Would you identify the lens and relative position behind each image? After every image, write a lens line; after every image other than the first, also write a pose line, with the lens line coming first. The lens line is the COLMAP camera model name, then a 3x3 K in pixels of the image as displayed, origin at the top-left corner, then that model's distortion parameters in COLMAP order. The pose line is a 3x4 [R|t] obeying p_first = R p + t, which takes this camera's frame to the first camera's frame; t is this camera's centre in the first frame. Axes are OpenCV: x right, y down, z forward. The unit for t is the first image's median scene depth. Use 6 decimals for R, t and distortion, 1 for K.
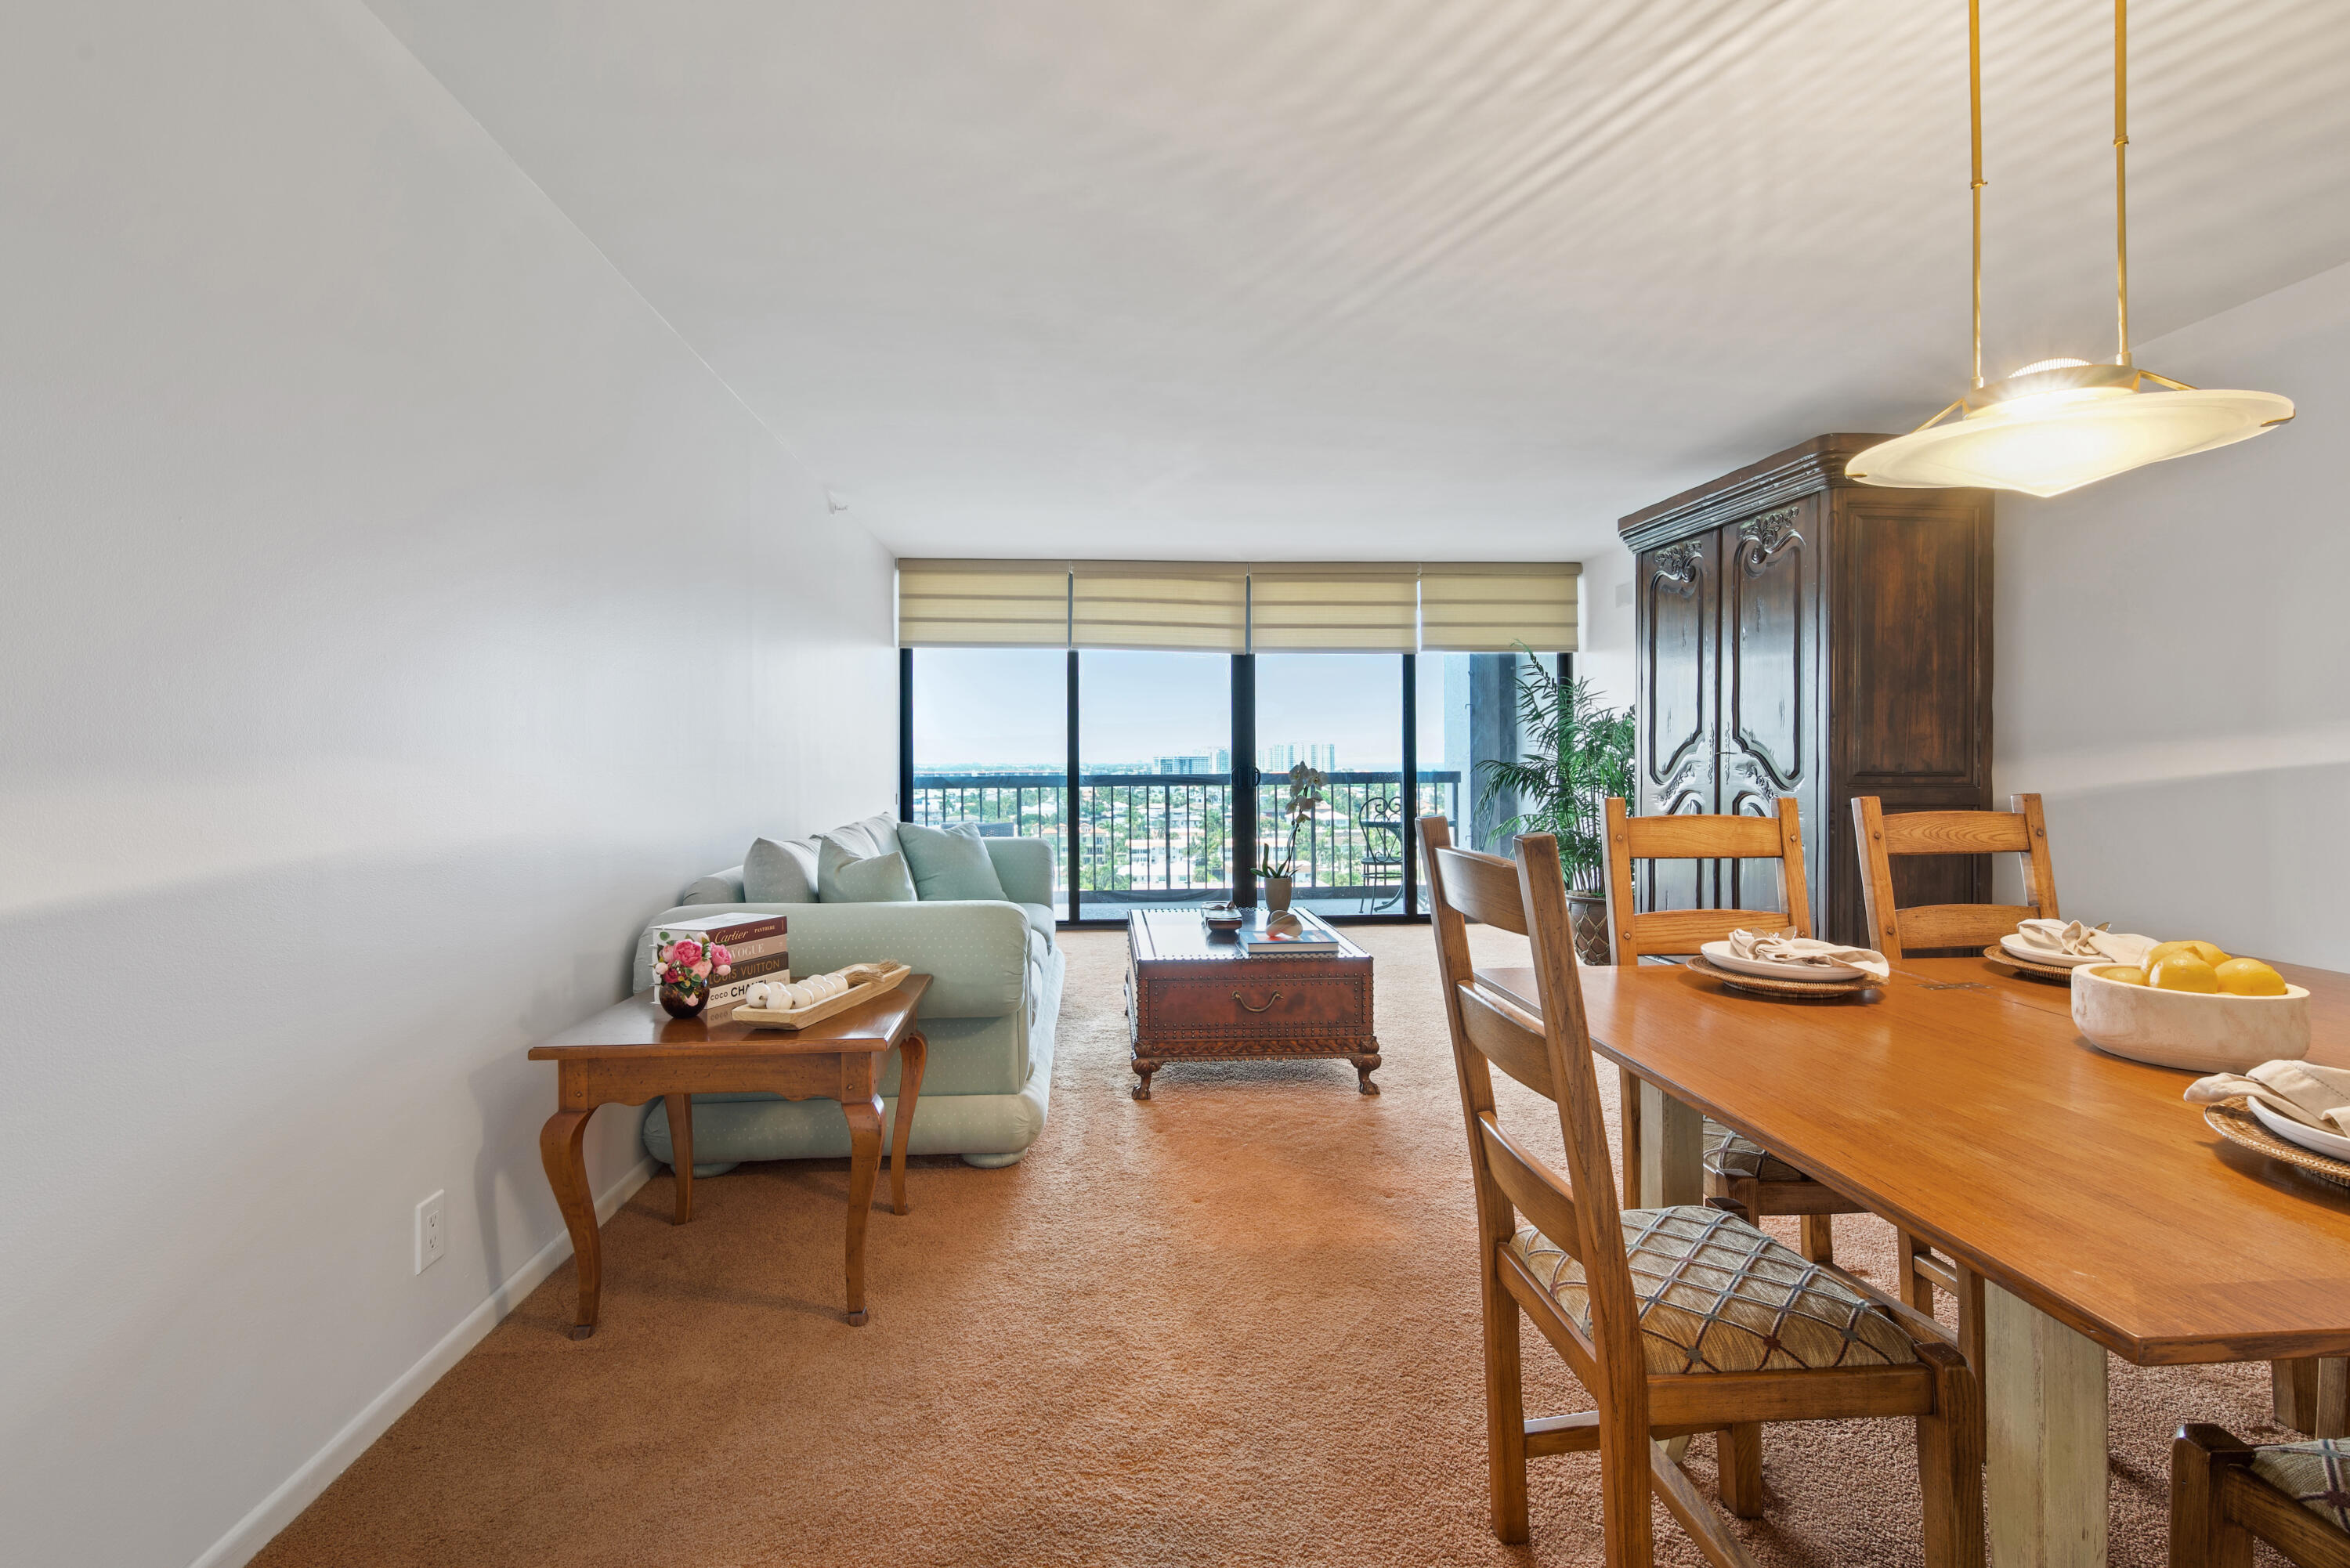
lens RADIAL K [[1072.5, 0, 1175.0], [0, 1072.5, 784.0], [0, 0, 1]] dist [-0.021695, -0.000339]
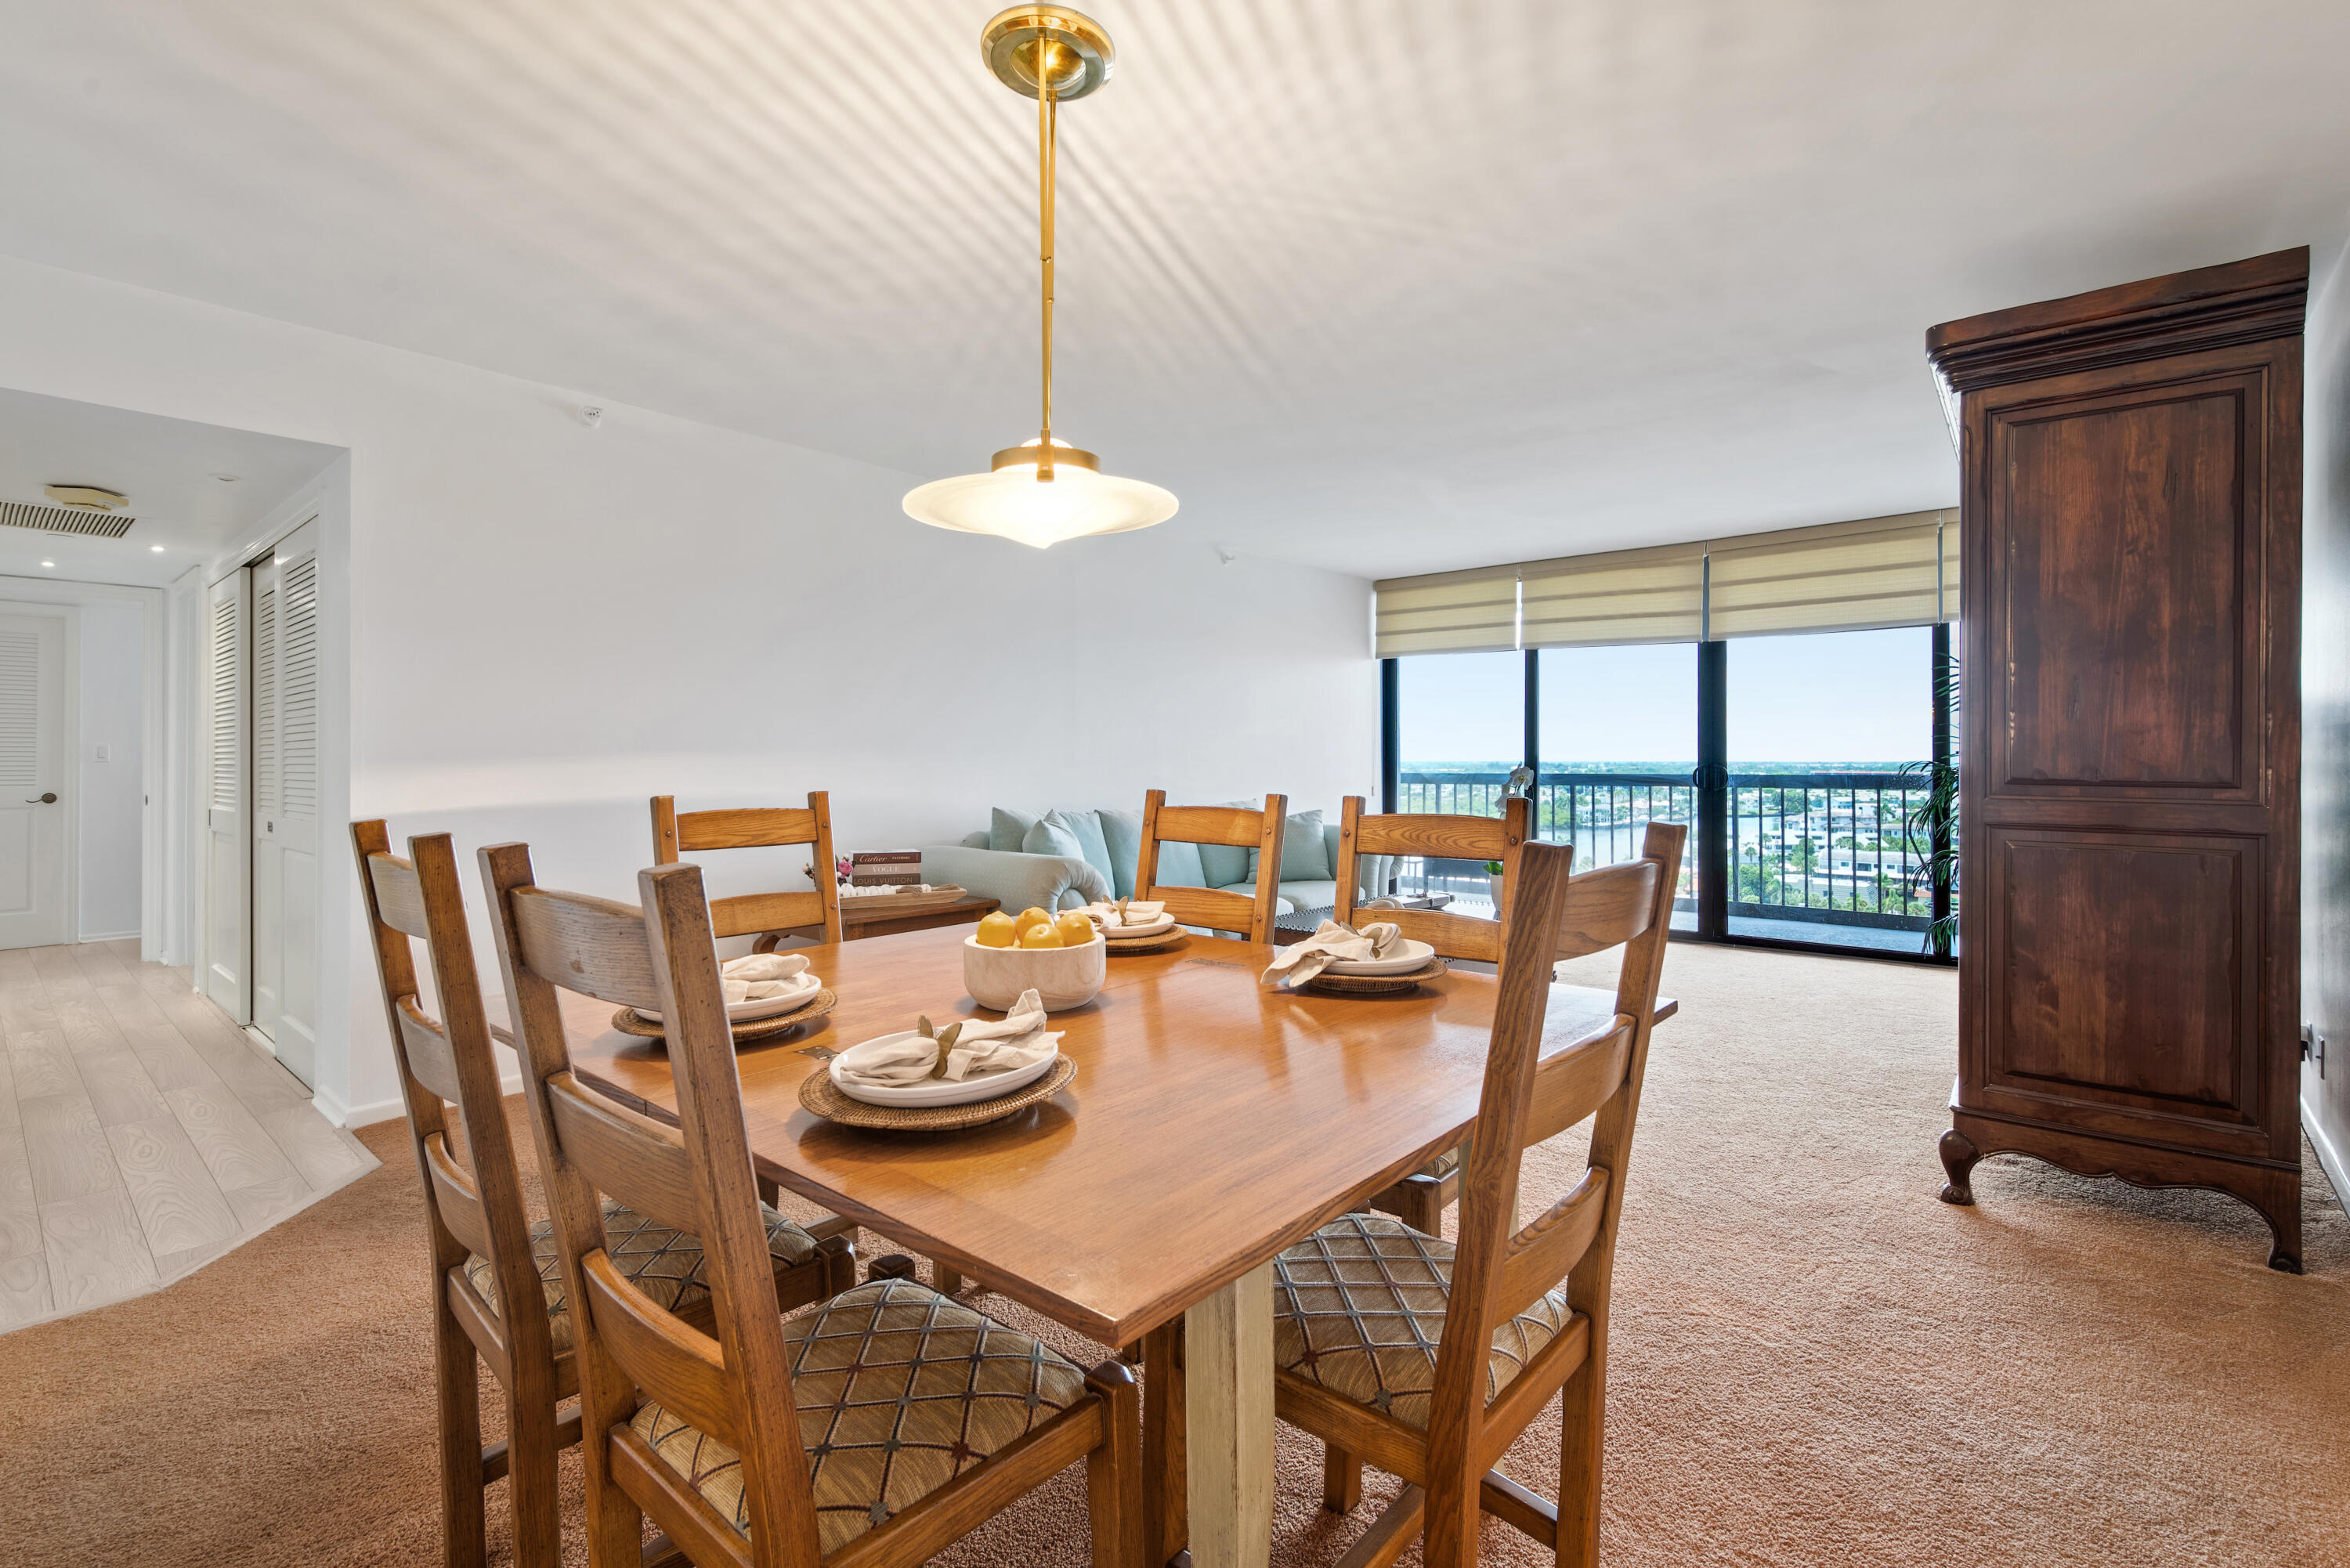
lens RADIAL K [[1072.5, 0, 1175.0], [0, 1072.5, 784.0], [0, 0, 1]] dist [-0.021695, -0.000339]
pose [[0.708315, 0.019364, -0.705631, 0.382615], [-0.017346, 0.999799, 0.010024, -0.002757], [0.705684, 0.005139, 0.708508, 0.045827]]
